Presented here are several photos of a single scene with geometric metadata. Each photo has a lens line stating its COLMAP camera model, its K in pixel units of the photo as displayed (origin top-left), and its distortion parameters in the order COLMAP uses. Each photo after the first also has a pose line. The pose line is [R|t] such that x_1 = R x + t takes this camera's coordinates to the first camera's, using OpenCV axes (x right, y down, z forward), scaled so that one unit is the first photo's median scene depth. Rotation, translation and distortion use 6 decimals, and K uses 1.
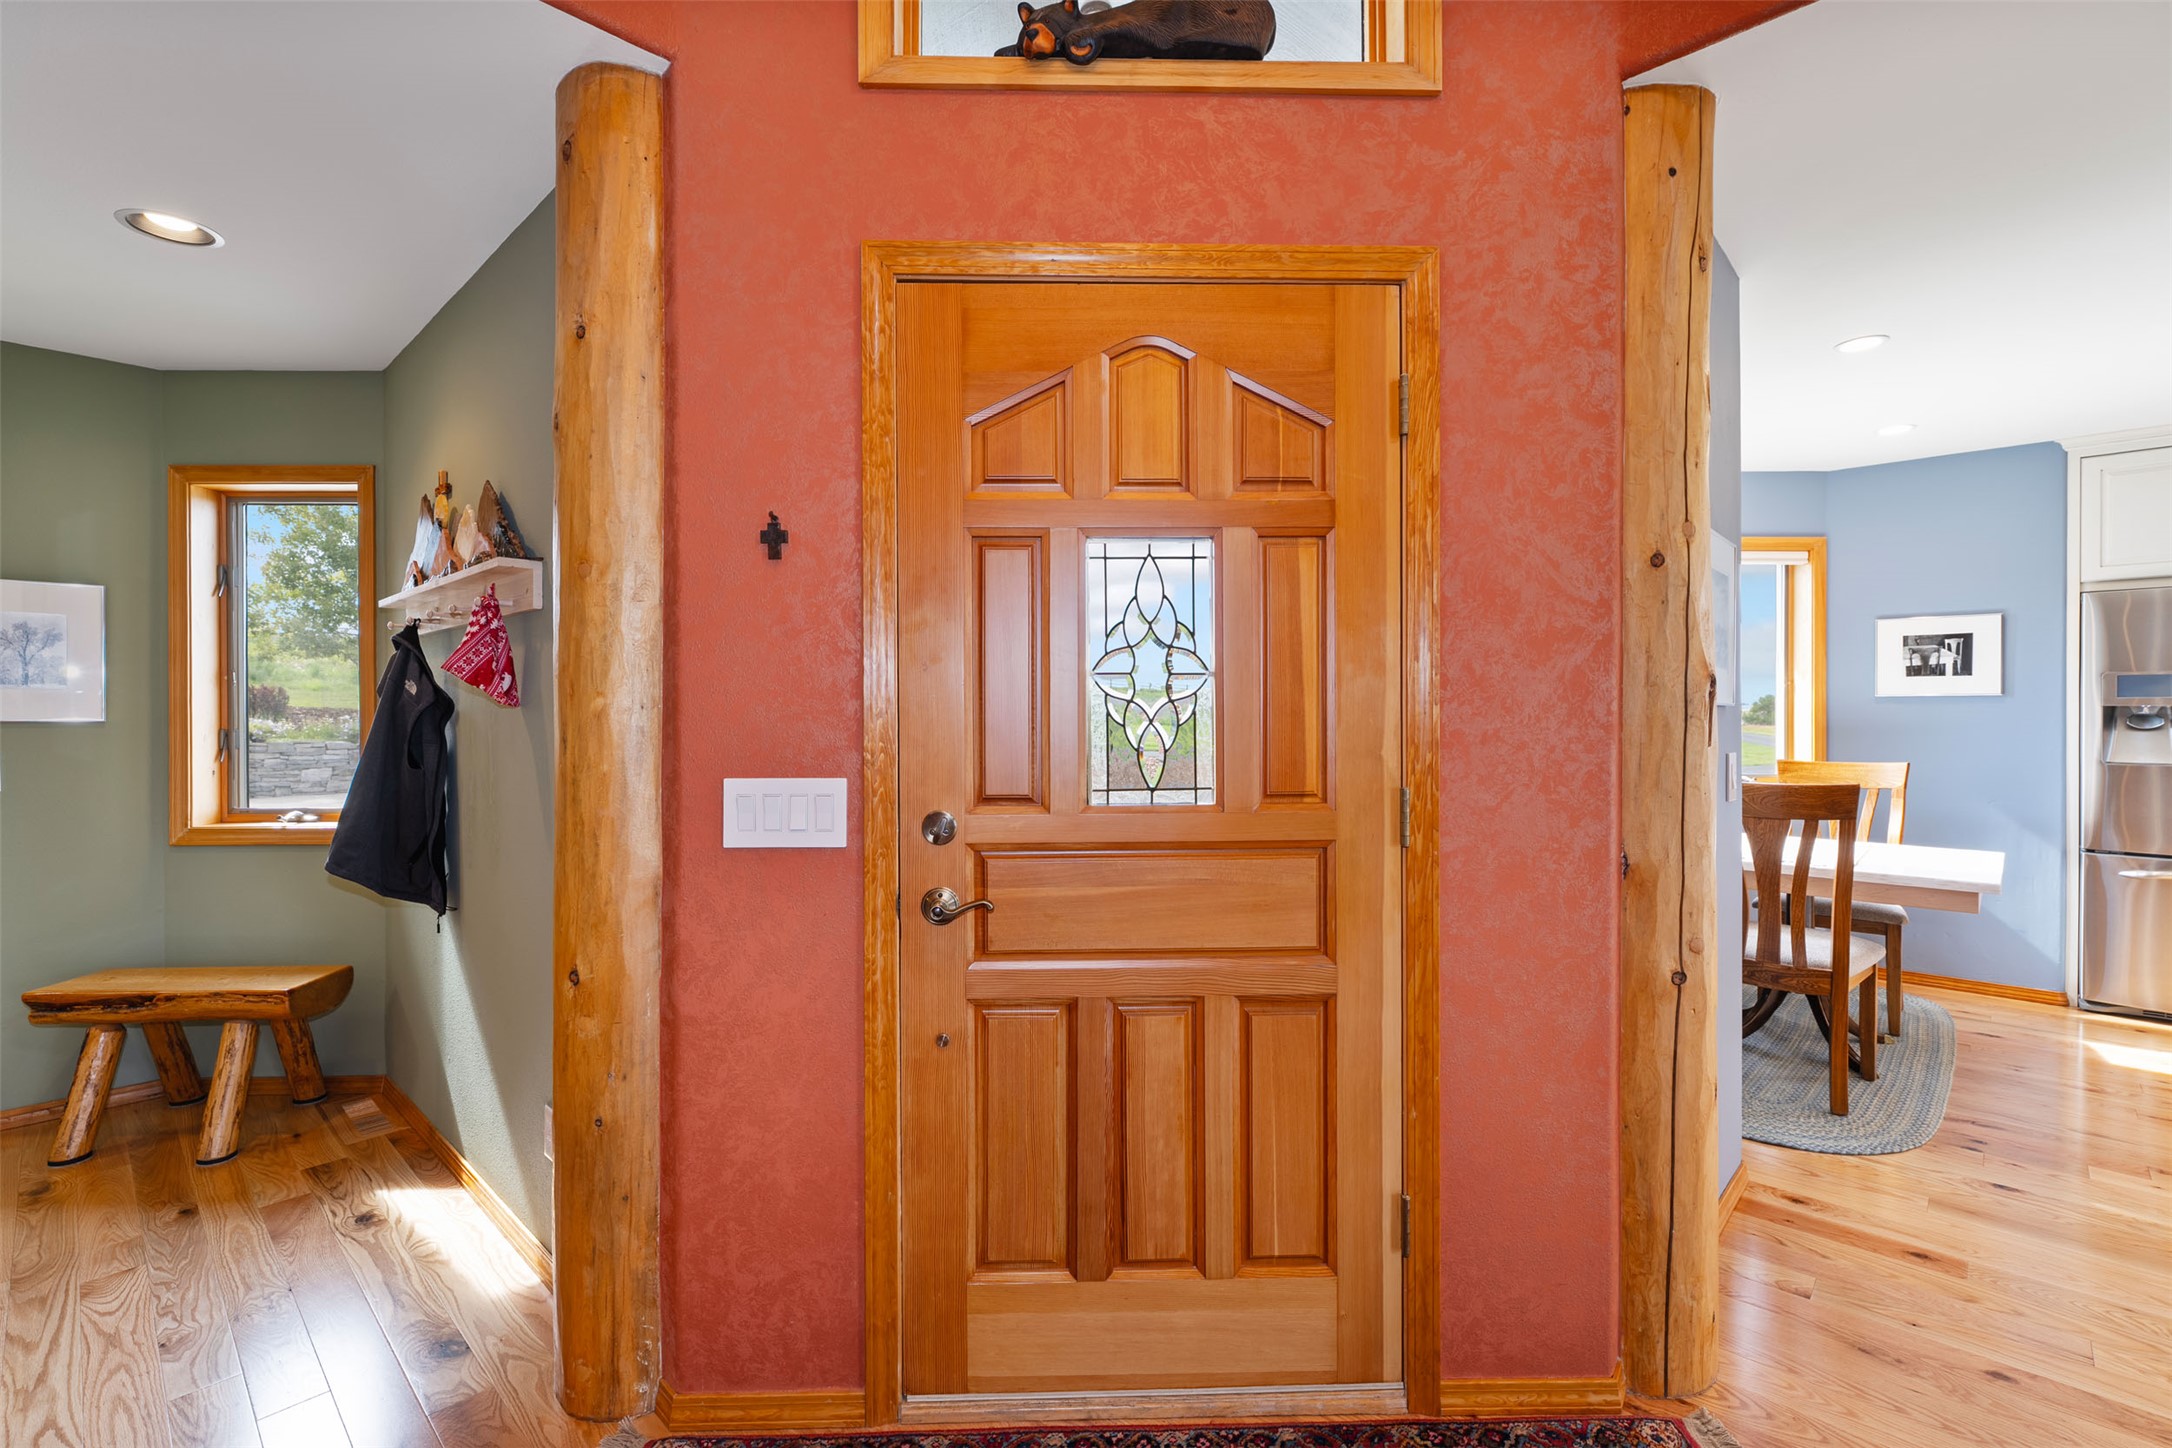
lens RADIAL K [[972.6, 0, 1085.2], [0, 972.6, 721.1], [0, 0, 1]] dist [-0.001308, 0.000484]
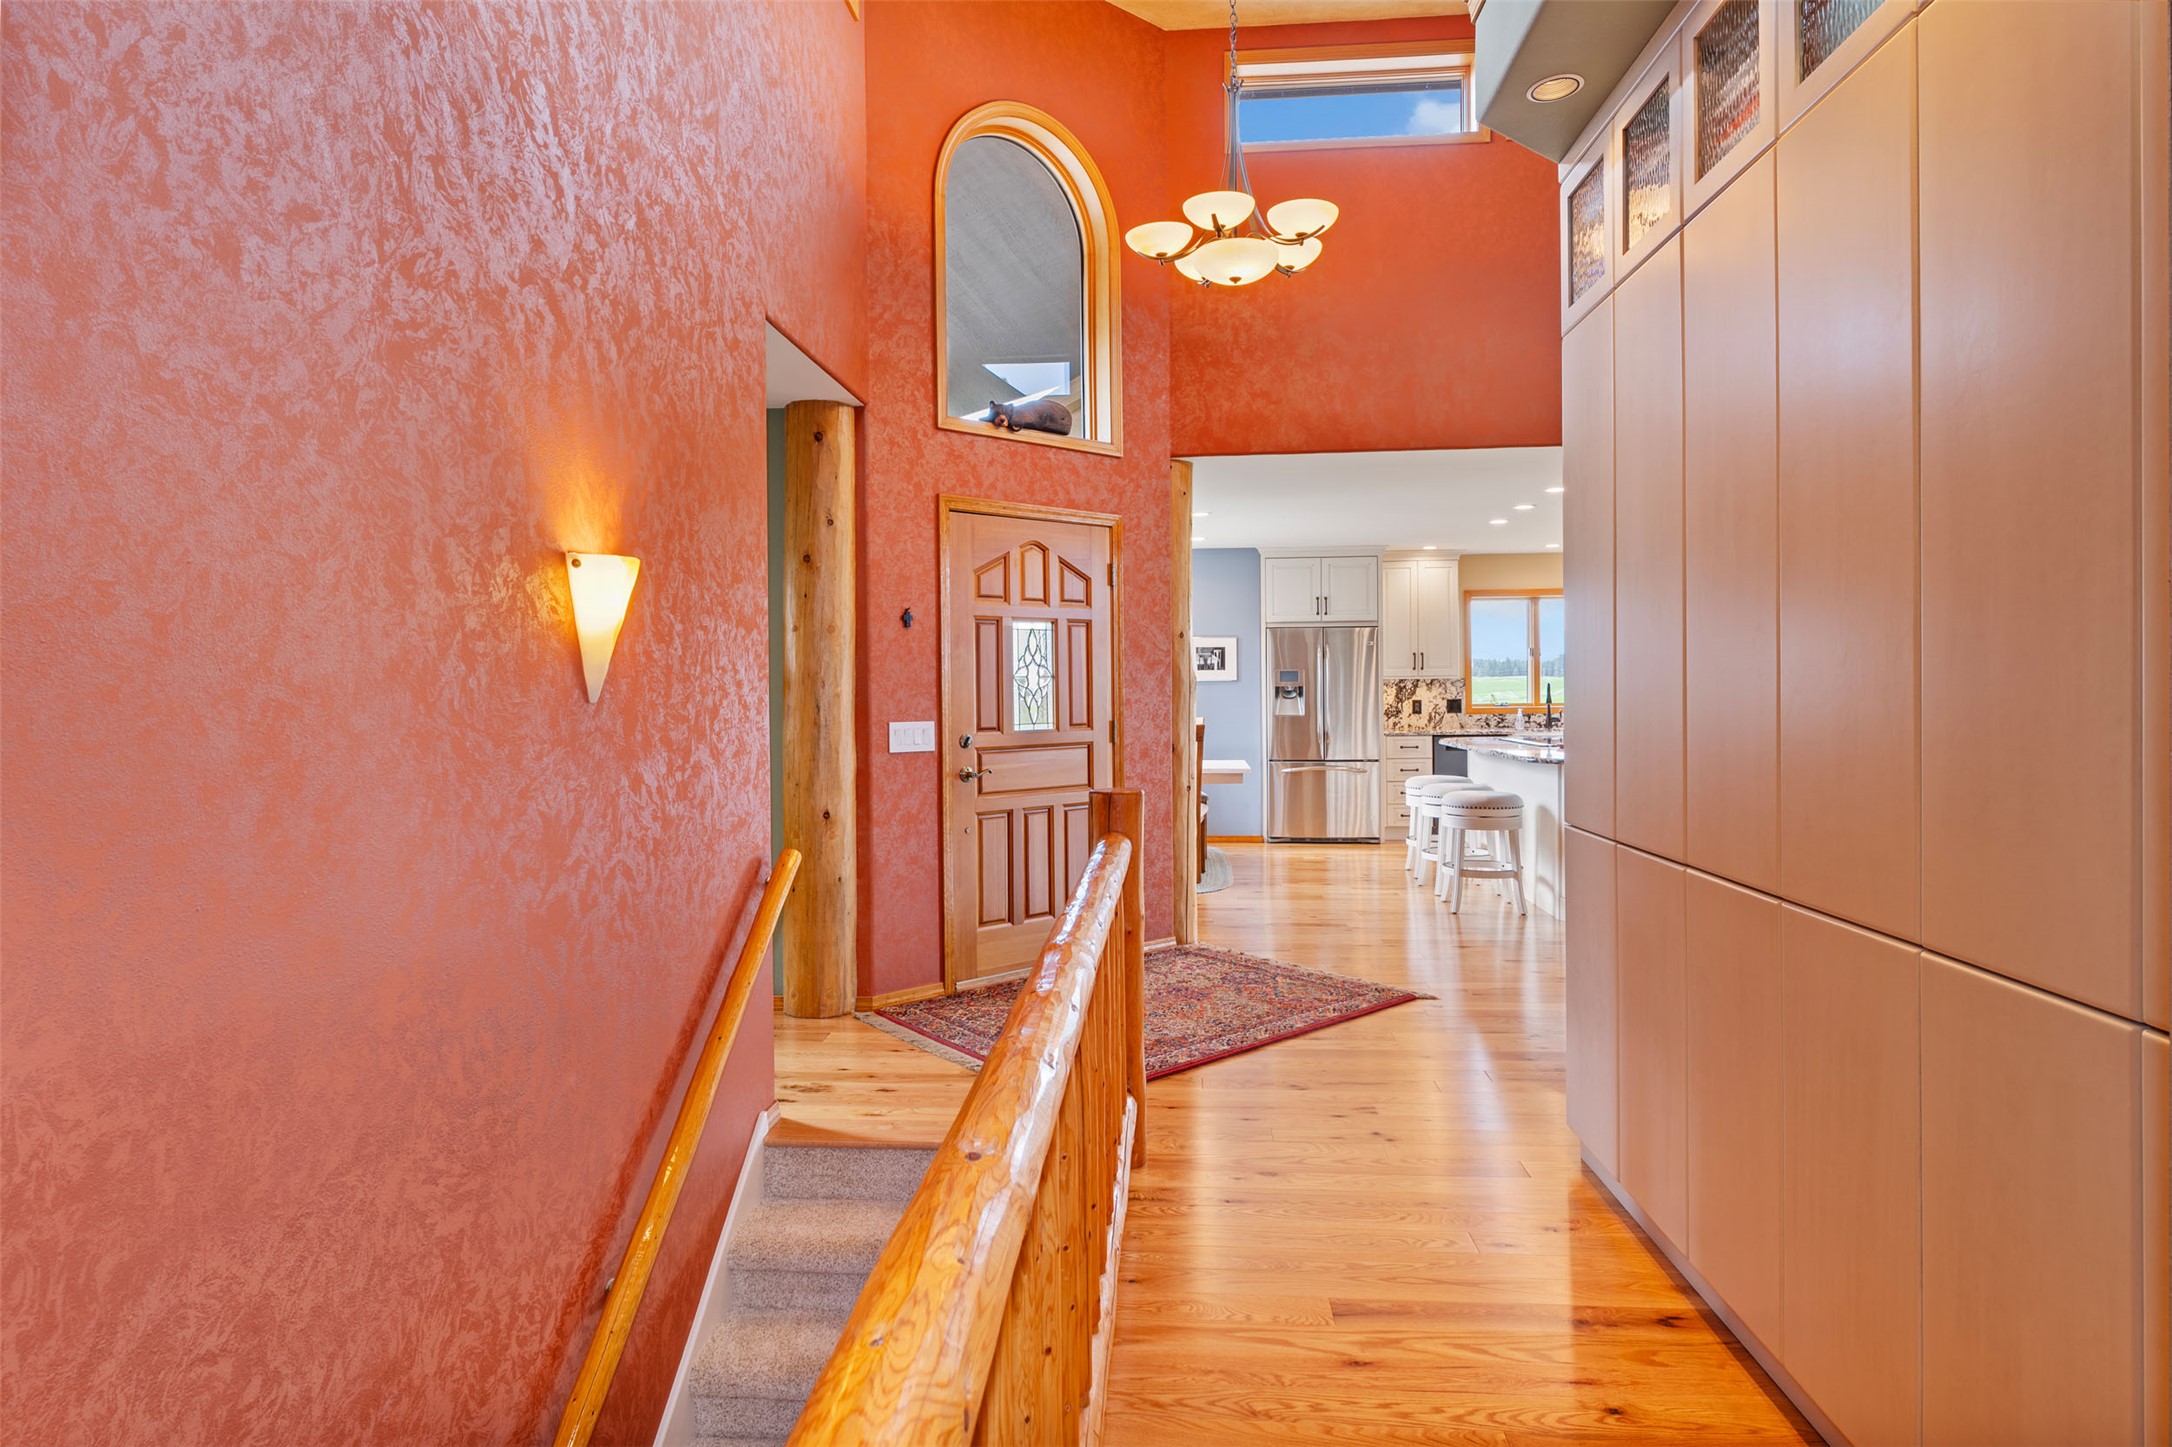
lens RADIAL K [[1229.3, 0, 1082.3], [0, 1229.3, 714.4], [0, 0, 1]] dist [0.001550, 0.001445]
pose [[0.775782, -0.018559, 0.630728, -1.099040], [0.013376, 0.999826, 0.012968, 0.004841], [-0.630859, -0.001624, 0.775896, -0.911646]]
